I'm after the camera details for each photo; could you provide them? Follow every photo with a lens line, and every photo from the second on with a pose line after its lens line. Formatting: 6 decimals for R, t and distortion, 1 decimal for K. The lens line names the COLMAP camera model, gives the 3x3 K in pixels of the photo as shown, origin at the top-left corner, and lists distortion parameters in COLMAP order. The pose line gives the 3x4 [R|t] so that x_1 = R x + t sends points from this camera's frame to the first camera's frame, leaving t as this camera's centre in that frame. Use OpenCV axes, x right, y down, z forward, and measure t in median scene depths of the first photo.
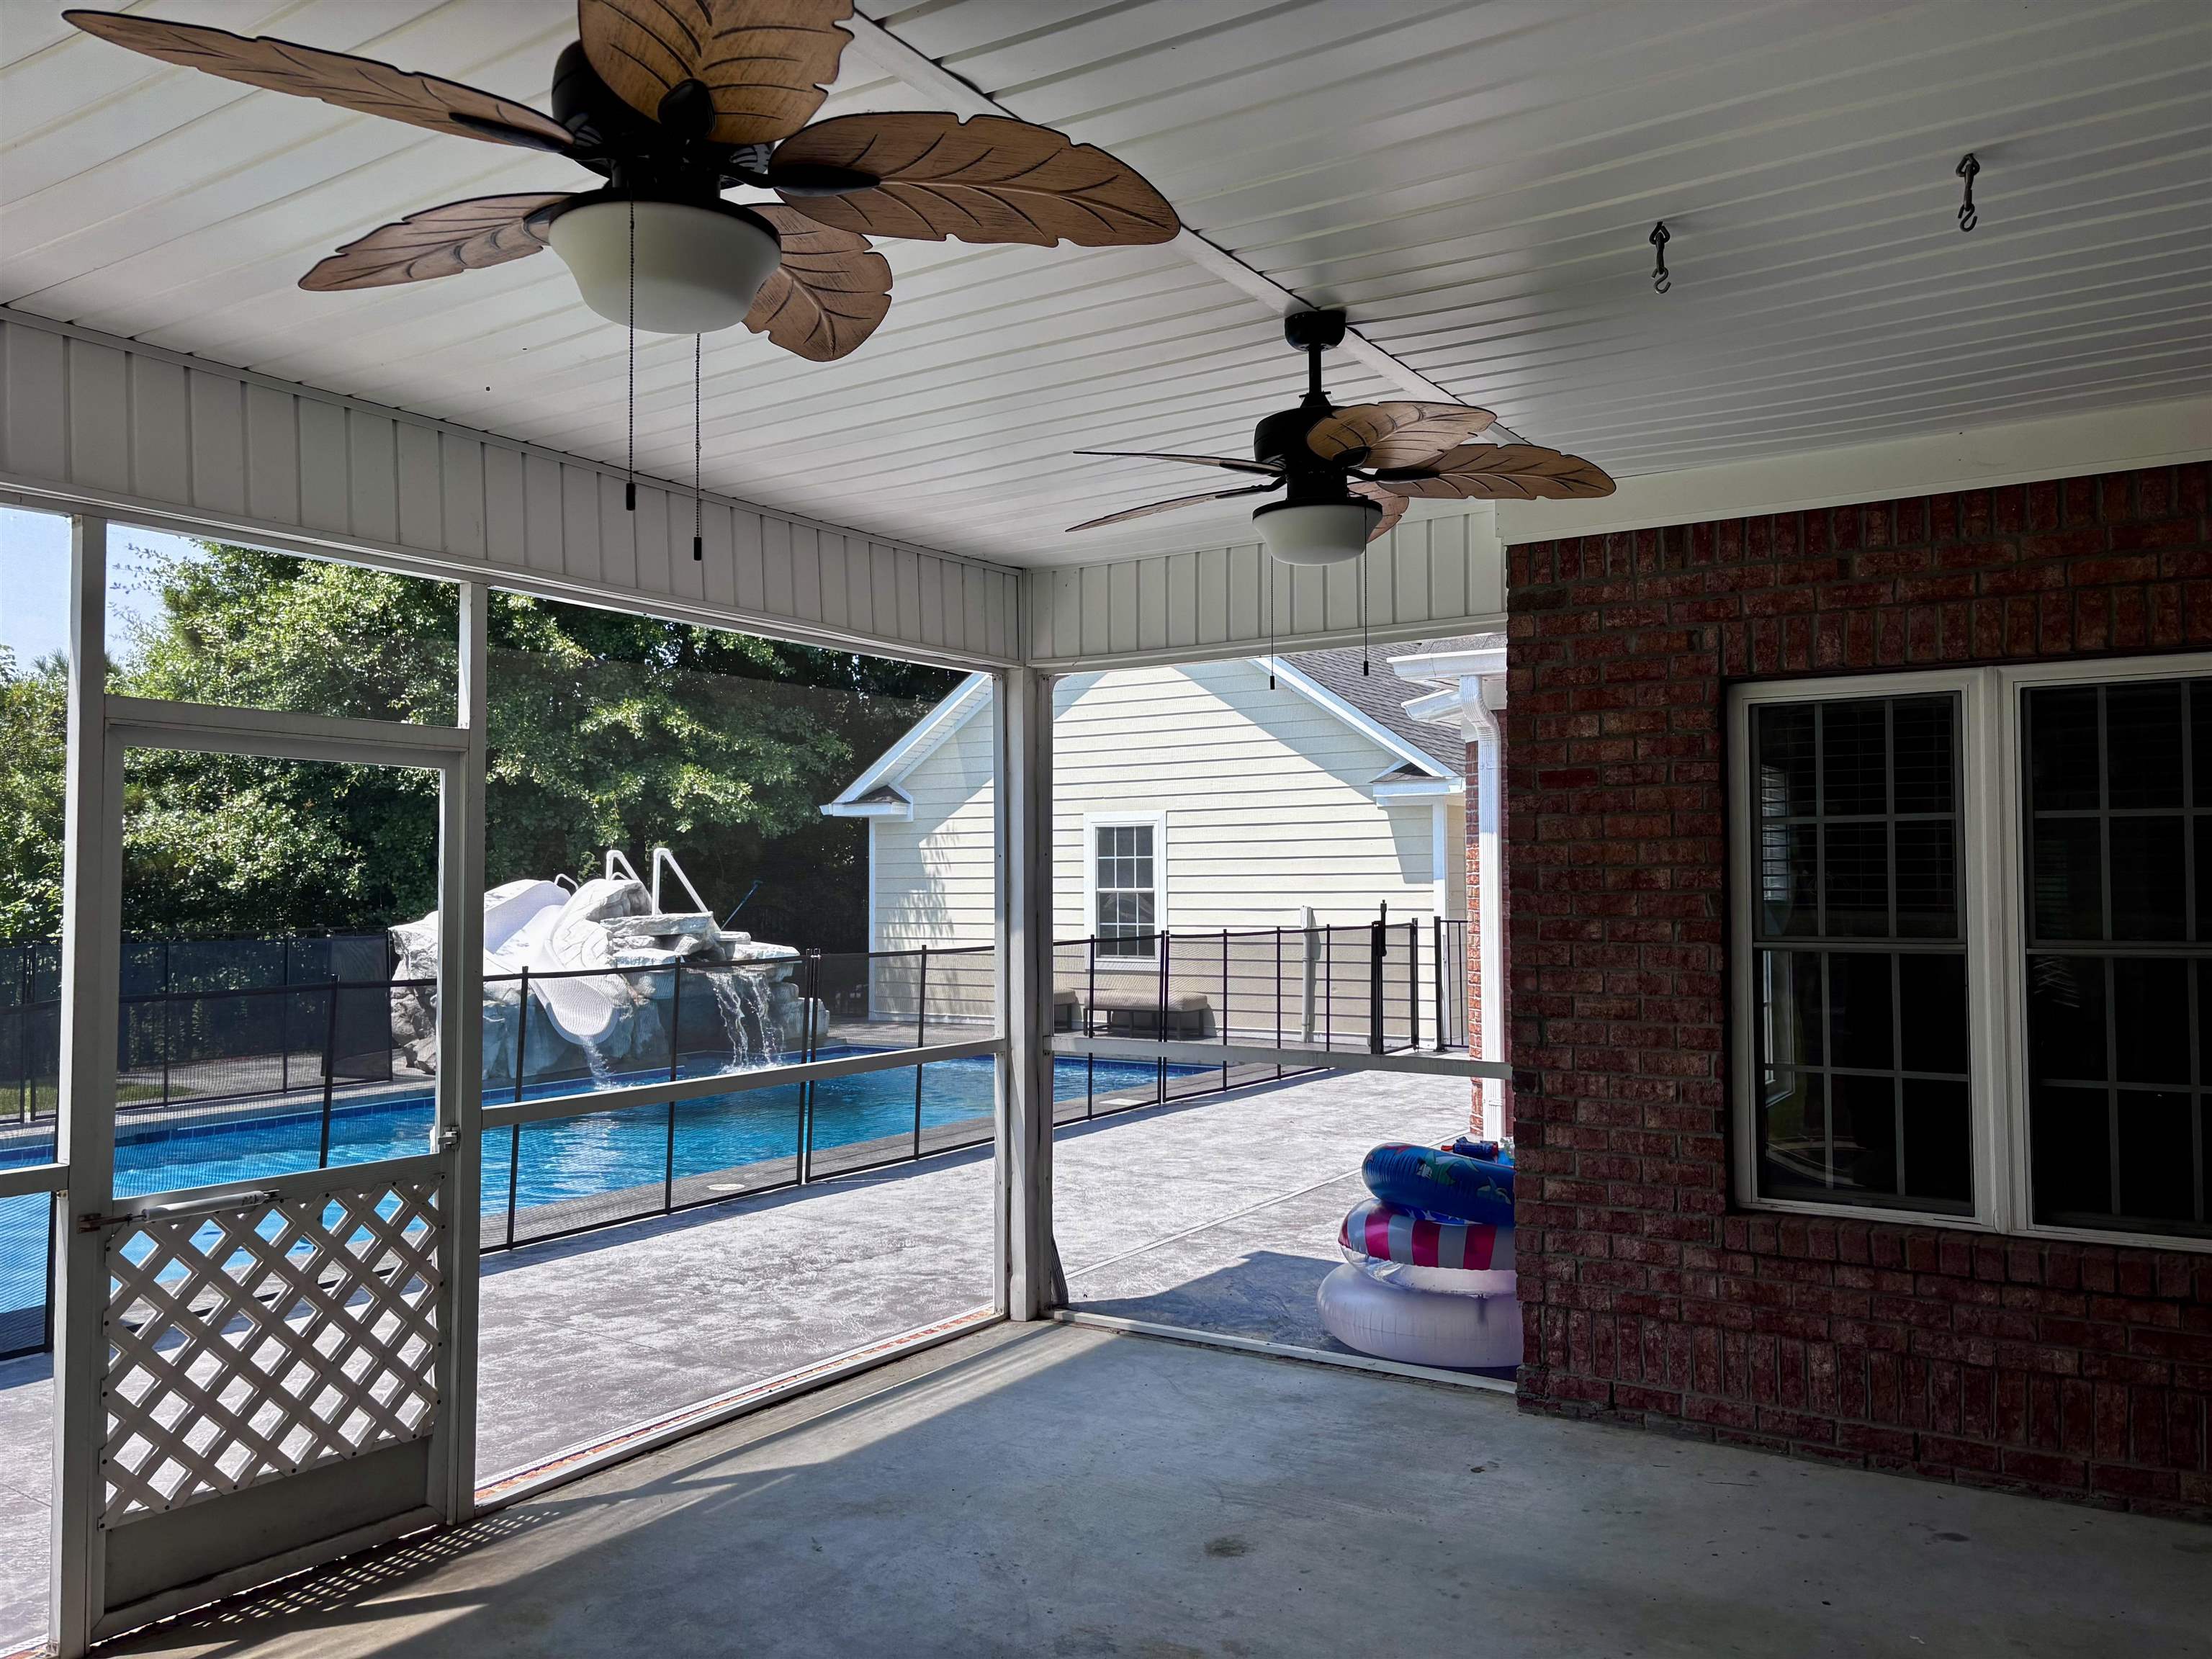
lens RADIAL K [[1663.3, 0, 1114.8], [0, 1663.3, 828.5], [0, 0, 1]] dist [0.081229, -0.128981]
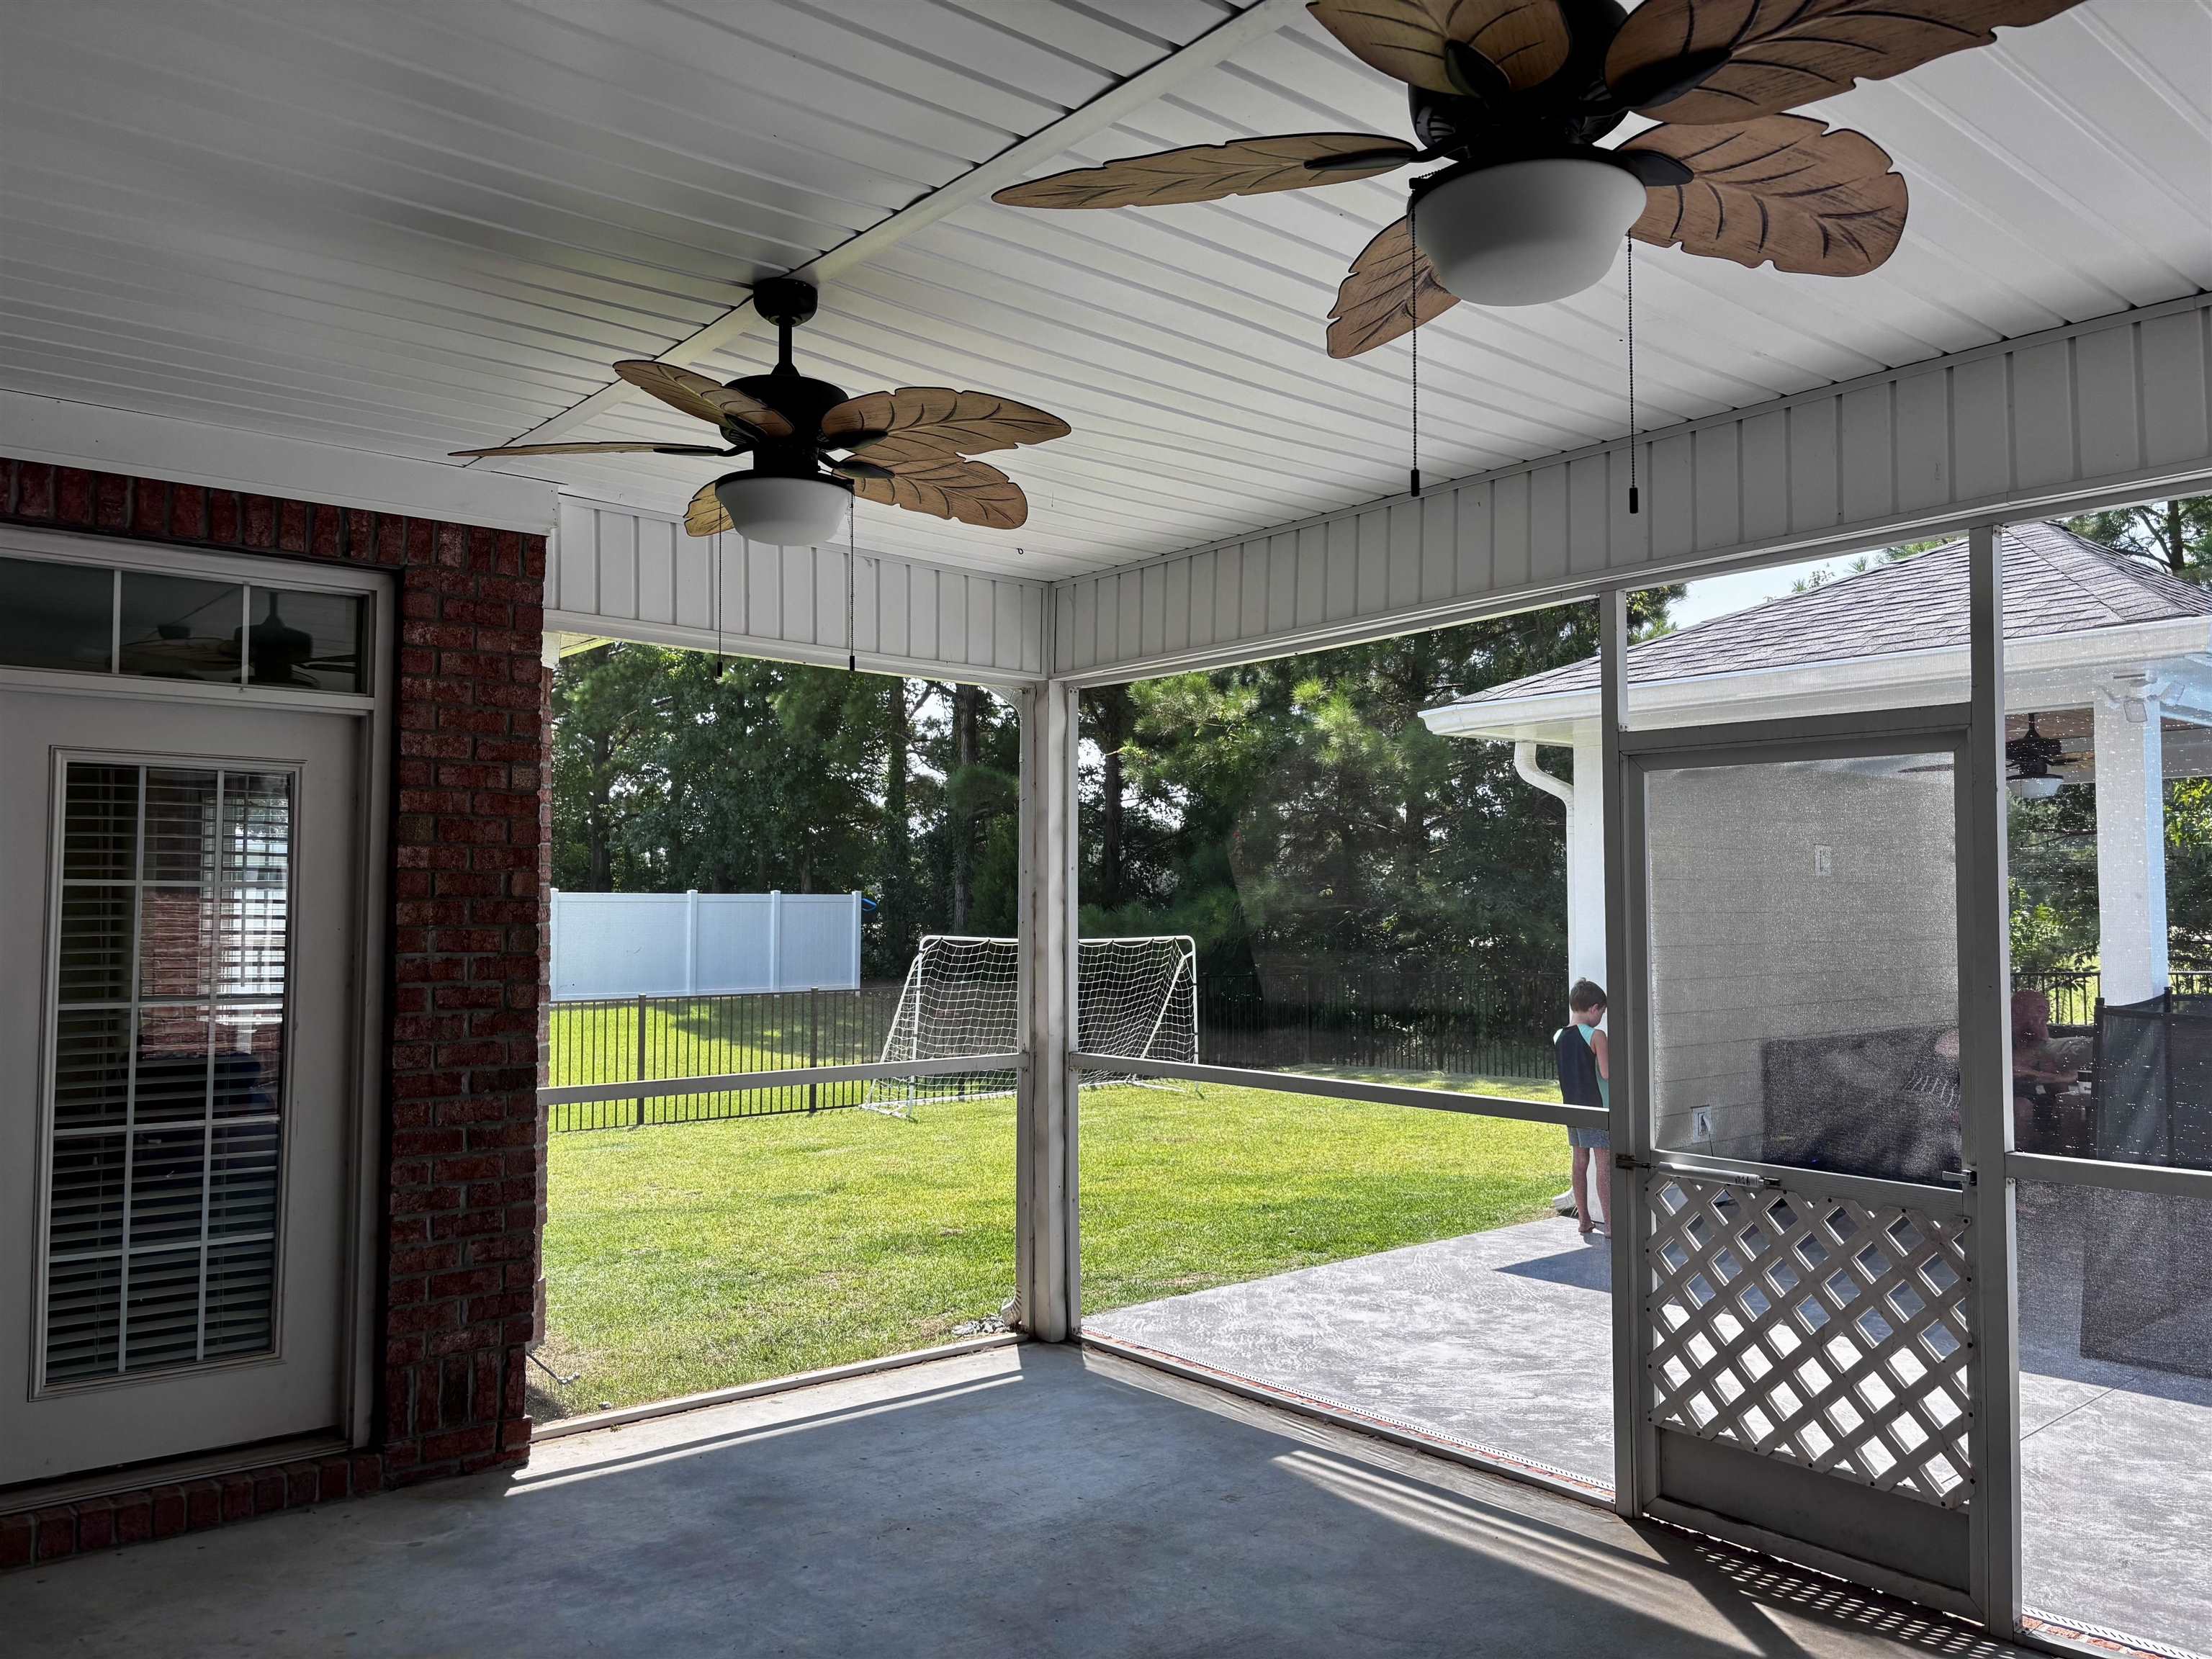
lens RADIAL K [[1663.3, 0, 1114.8], [0, 1663.3, 828.5], [0, 0, 1]] dist [0.081229, -0.128981]
pose [[-0.307484, -0.036132, -0.950867, 0.618690], [0.034745, 0.998186, -0.049165, 0.035126], [0.950919, -0.048155, -0.305671, 0.934438]]
